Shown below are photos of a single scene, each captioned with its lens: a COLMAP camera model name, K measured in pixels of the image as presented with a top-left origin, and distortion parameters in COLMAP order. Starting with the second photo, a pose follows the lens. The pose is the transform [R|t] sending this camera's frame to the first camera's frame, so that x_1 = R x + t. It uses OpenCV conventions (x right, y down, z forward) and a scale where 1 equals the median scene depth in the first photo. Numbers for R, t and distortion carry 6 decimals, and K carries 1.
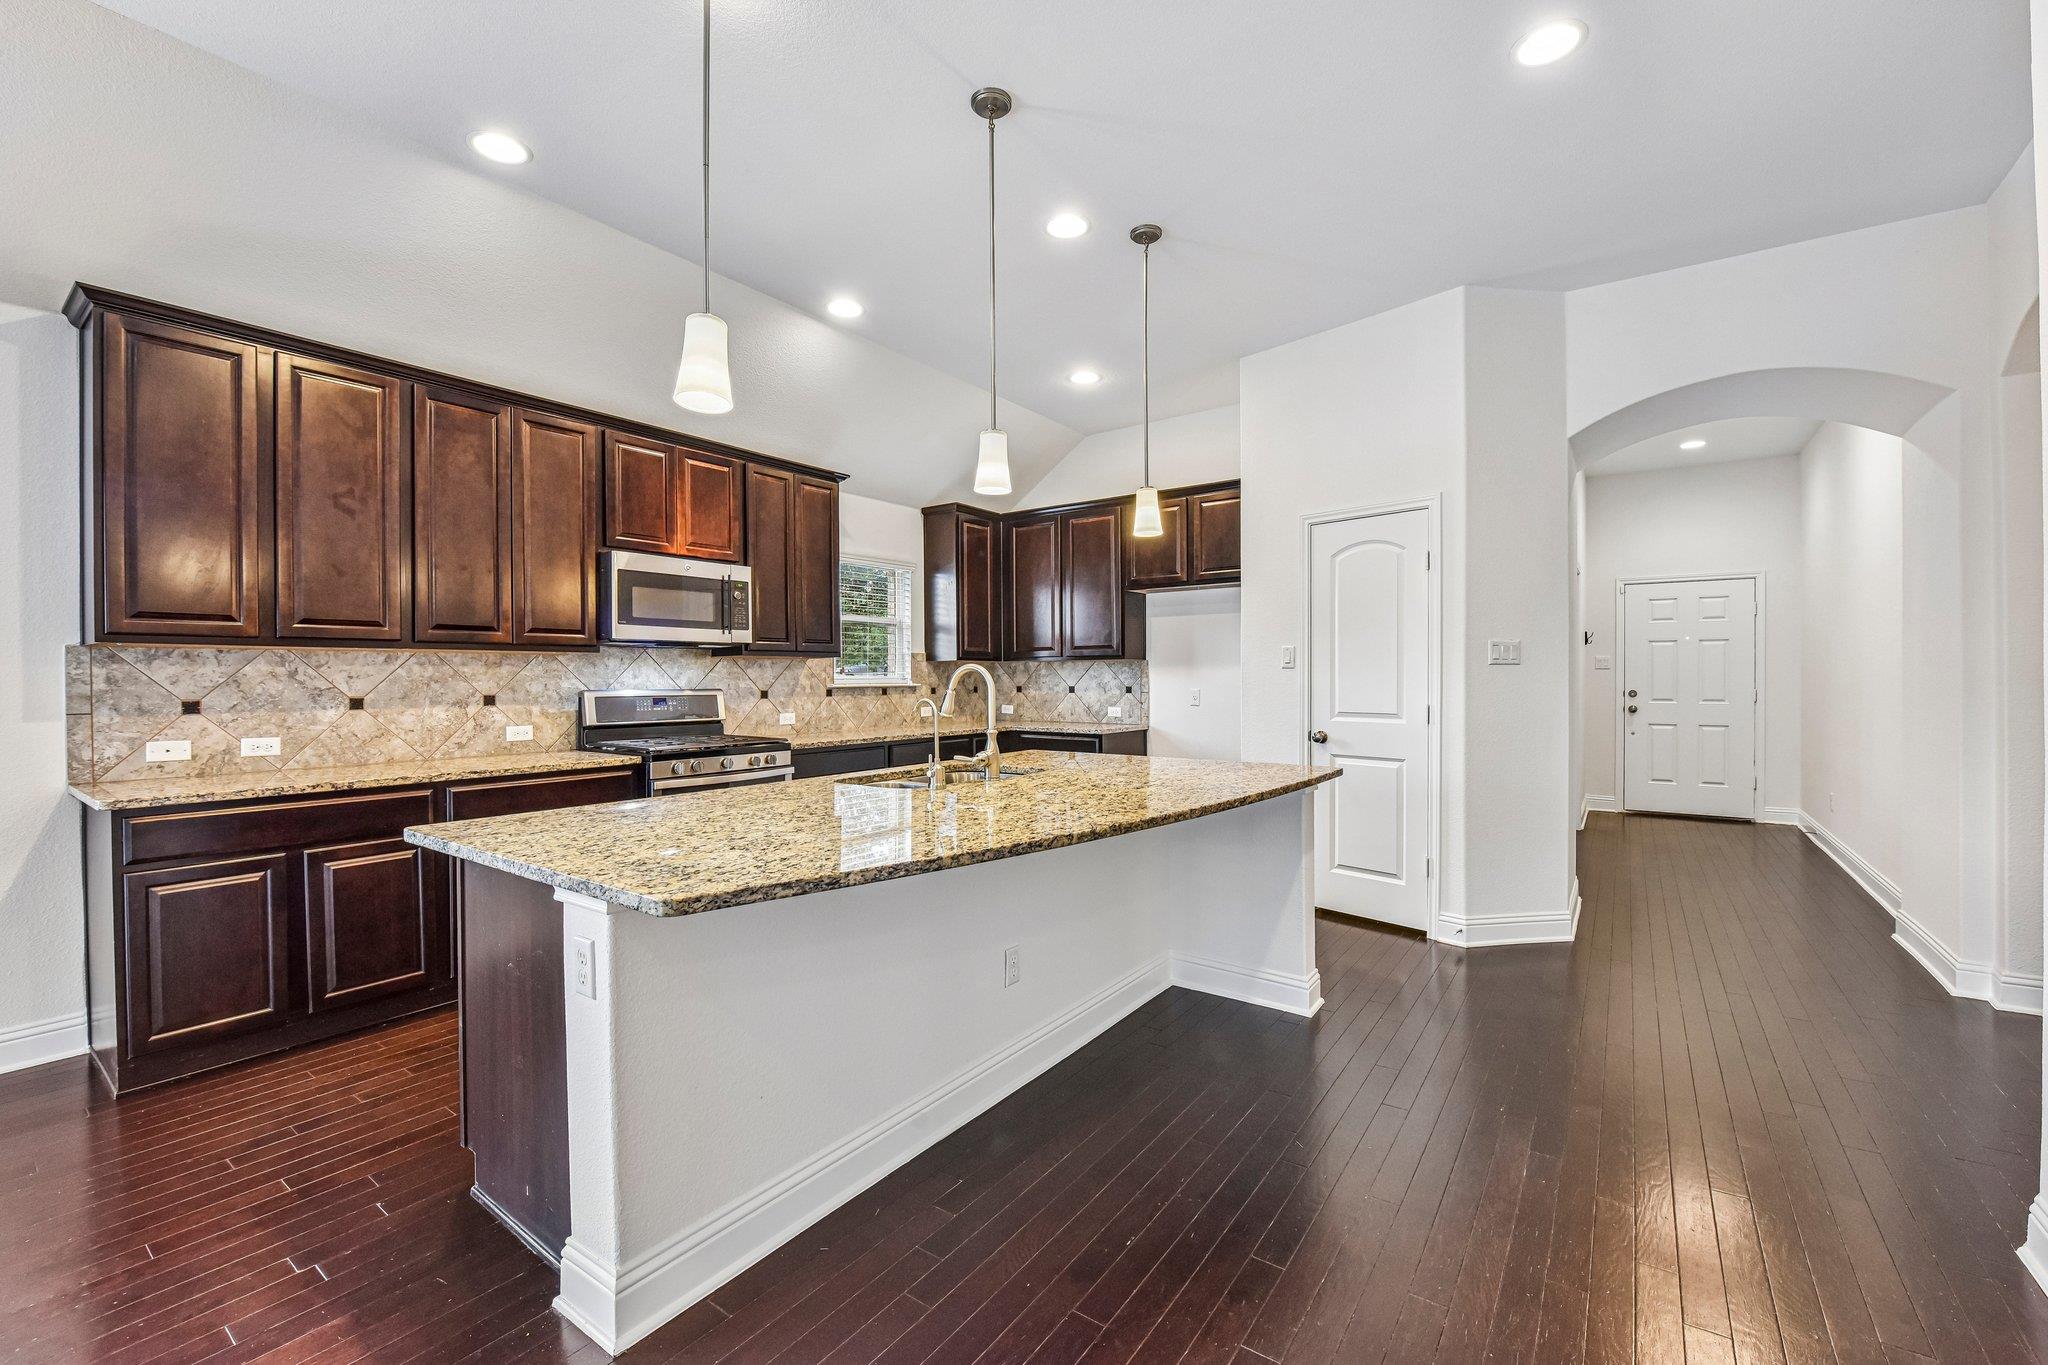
lens RADIAL K [[842.7, 0, 1033.8], [0, 842.7, 680.7], [0, 0, 1]] dist [-0.012331, -0.000353]
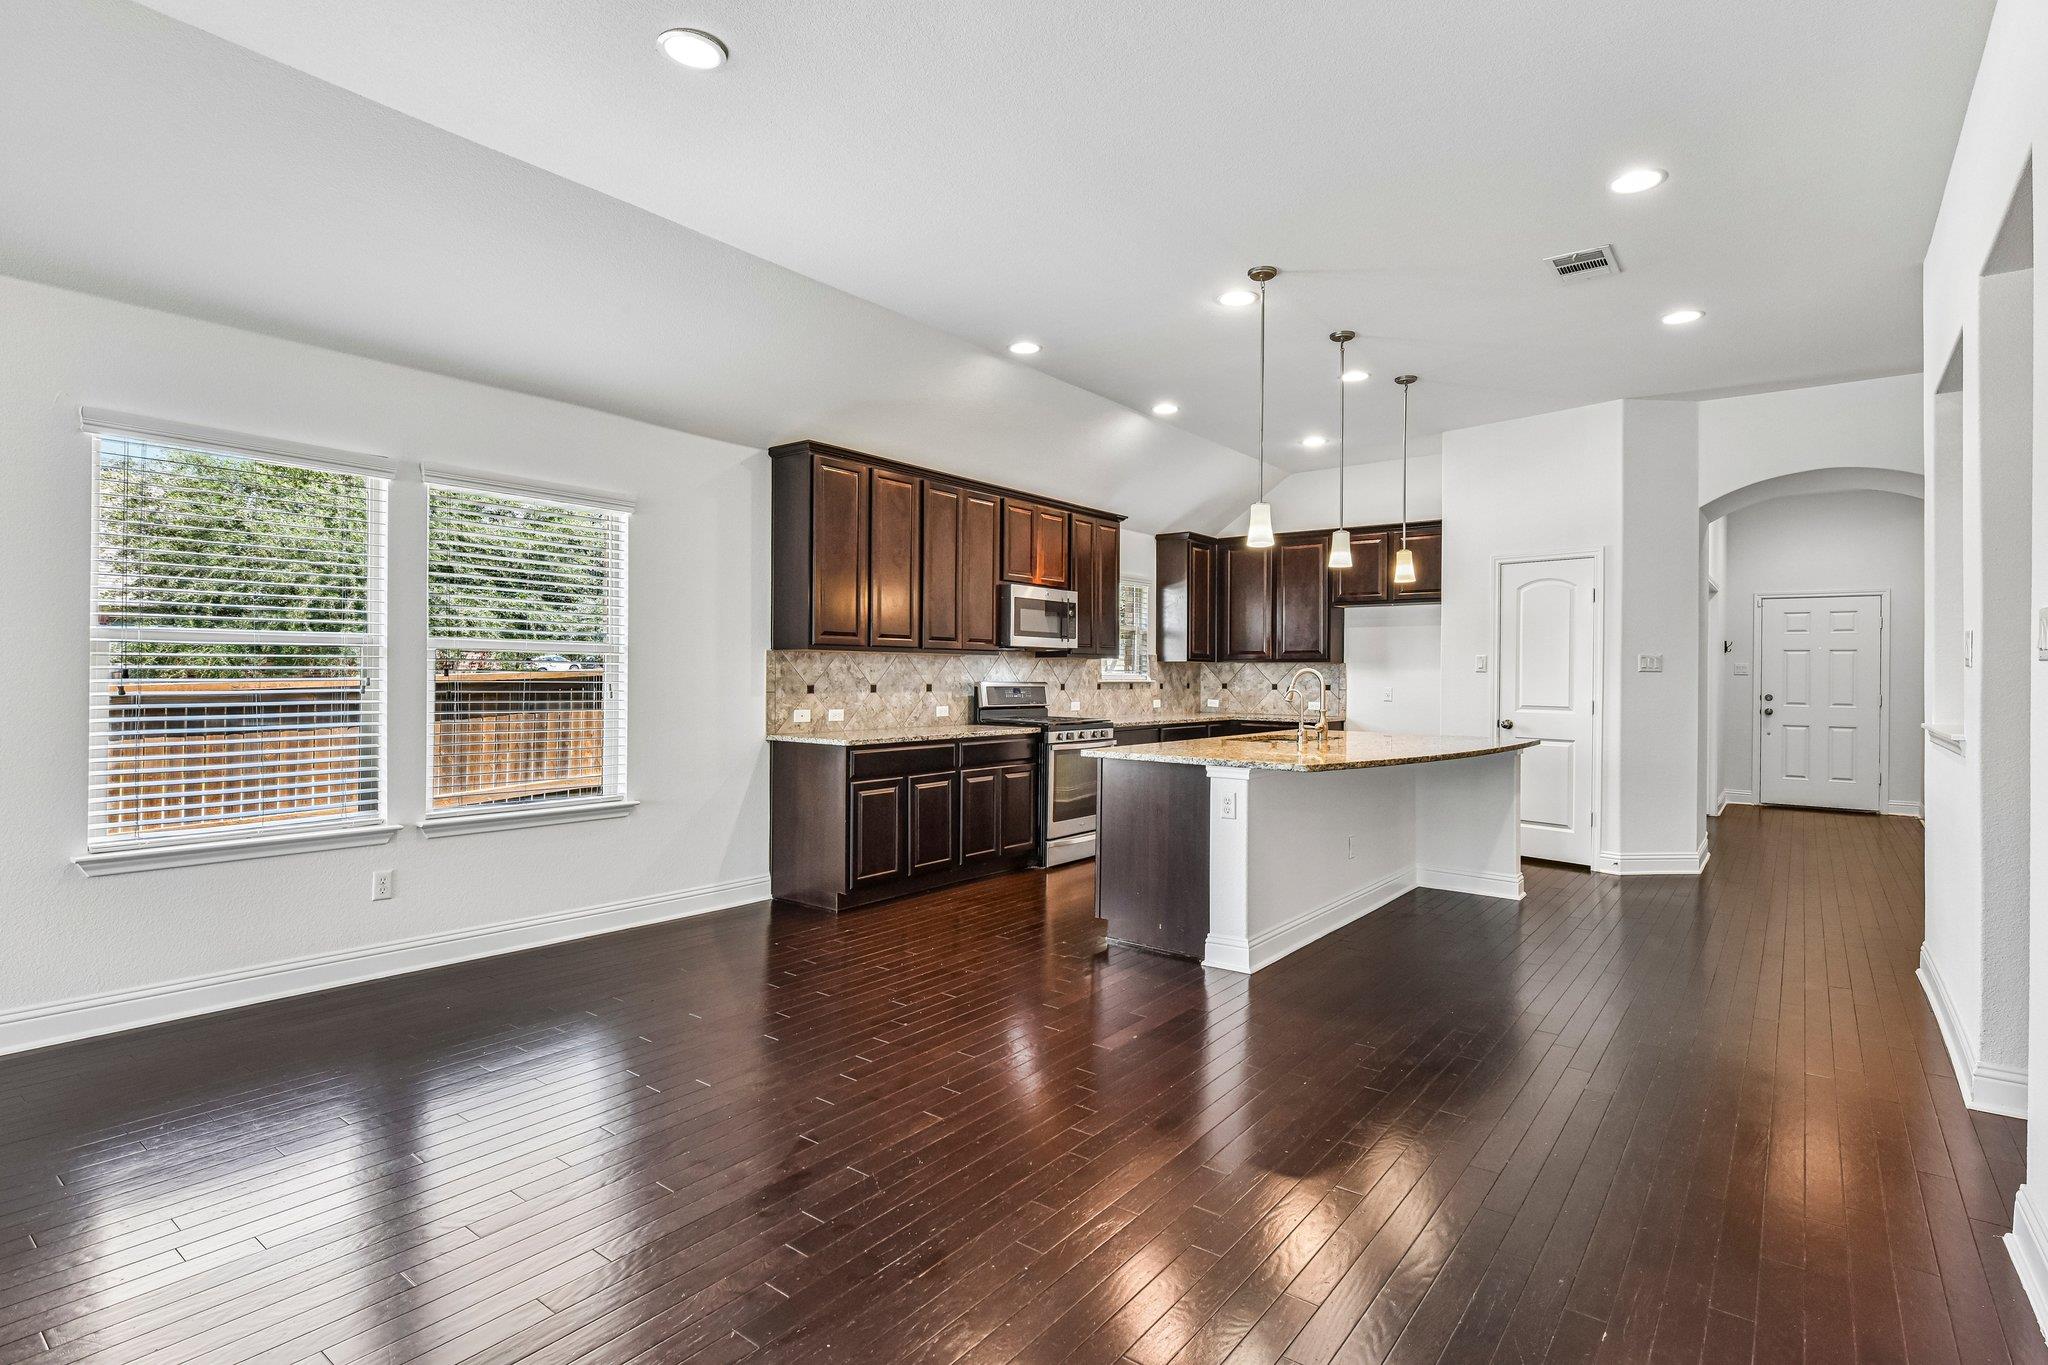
lens RADIAL K [[1014.6, 0, 1027.1], [0, 1014.6, 670.0], [0, 0, 1]] dist [-0.000462, 0.000748]
pose [[0.999198, 0.012615, -0.038009, -0.360479], [-0.012915, 0.999887, -0.007641, 0.003383], [0.037908, 0.008125, 0.999248, -0.636713]]
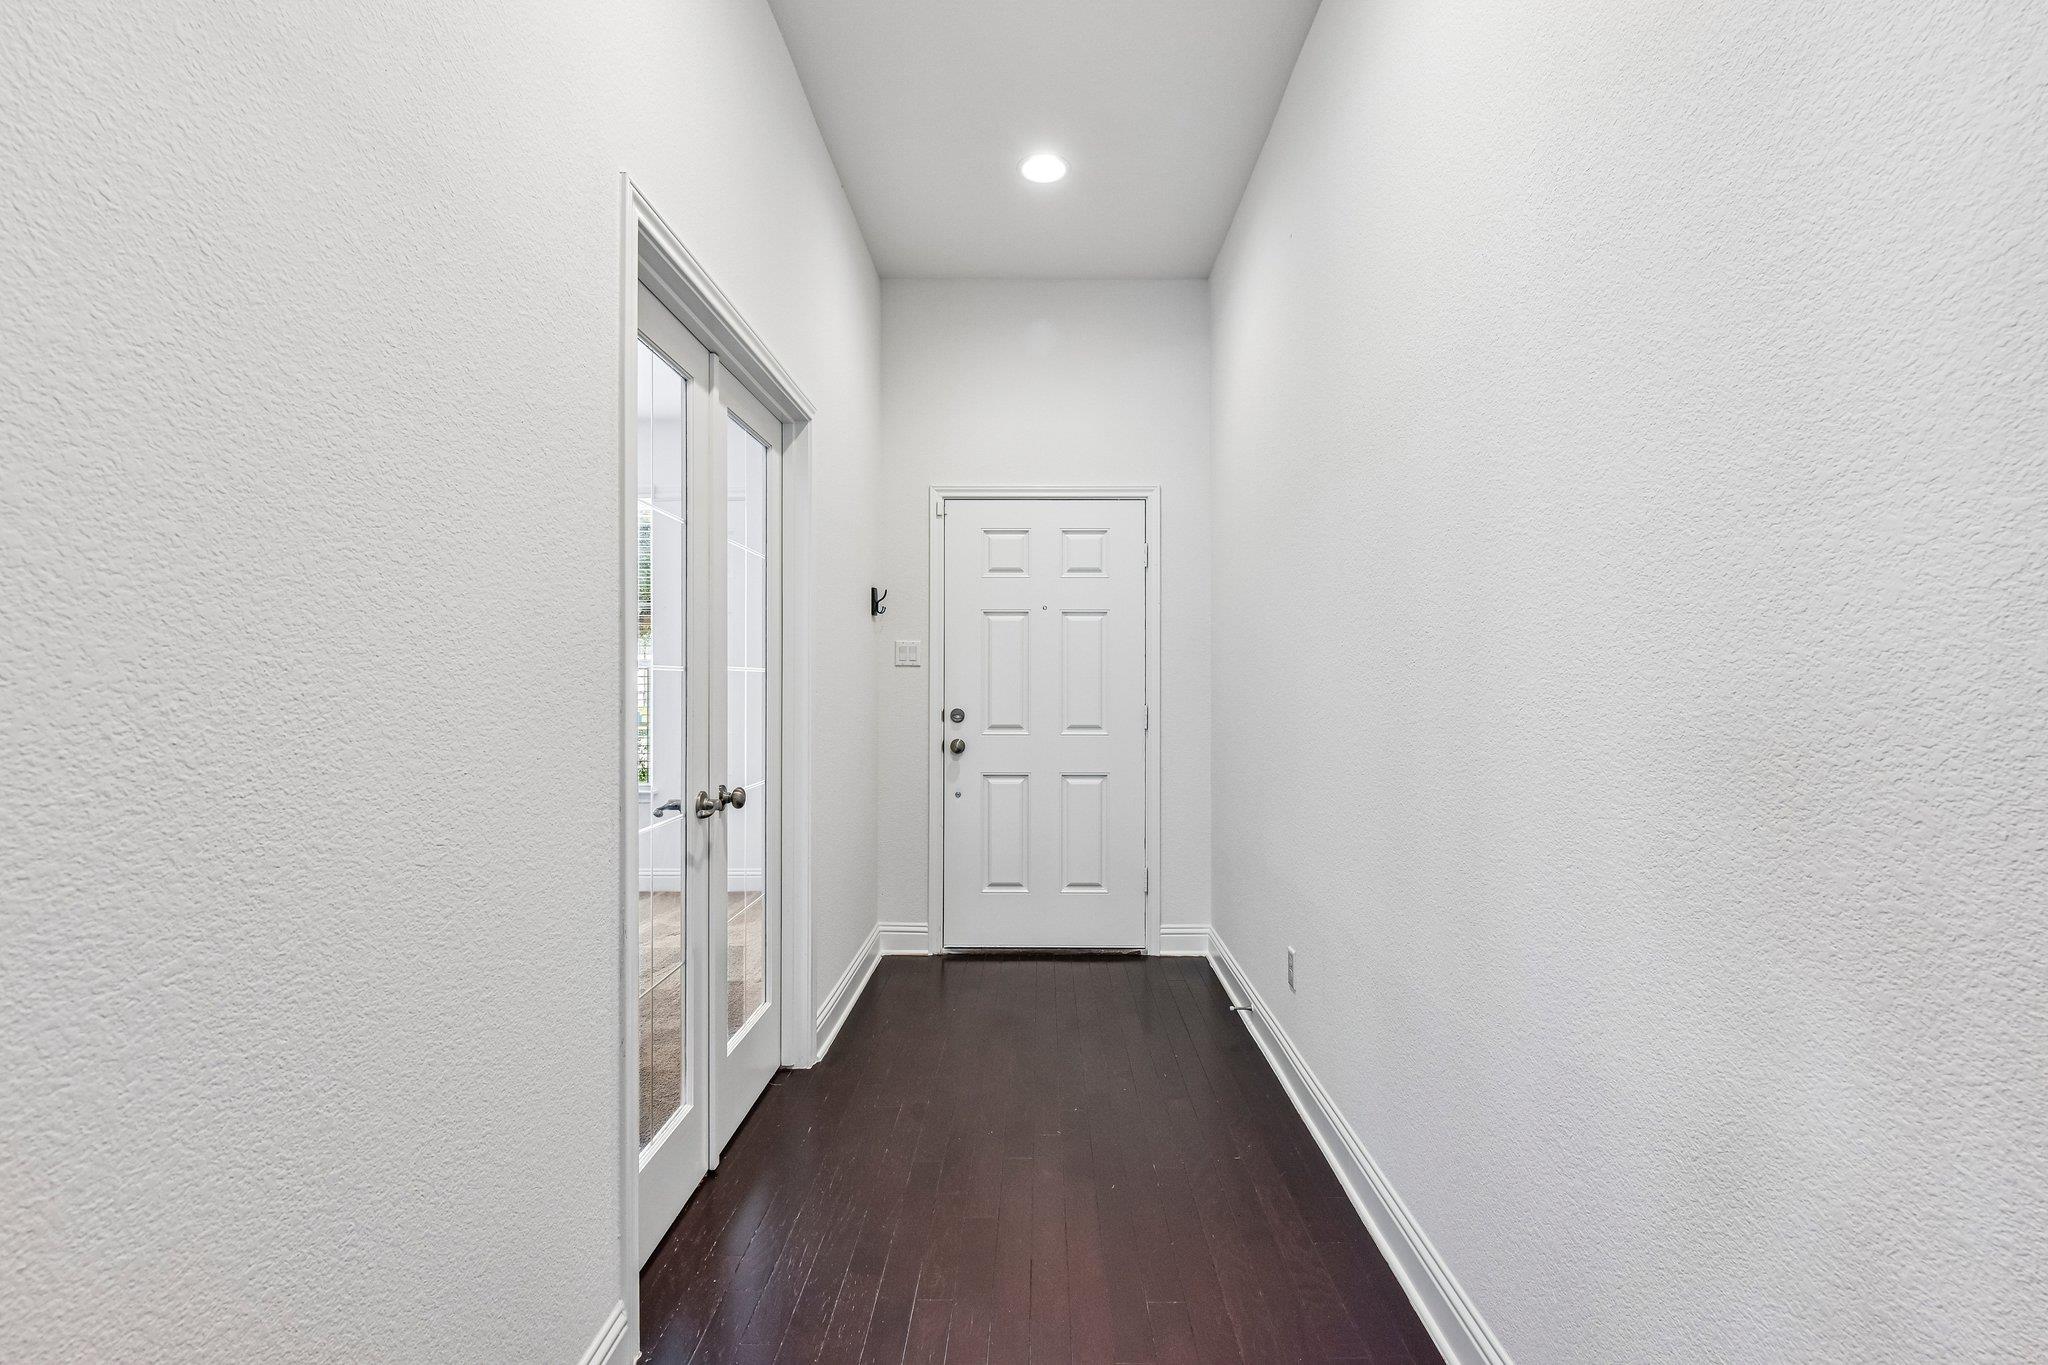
lens RADIAL K [[948.9, 0, 1022.2], [0, 948.9, 674.2], [0, 0, 1]] dist [0.000298, 0.000001]
pose [[0.829221, 0.005753, 0.558891, 0.721601], [0.000397, 0.999941, -0.010881, -0.005517], [-0.558921, 0.009245, 0.829170, 0.849005]]
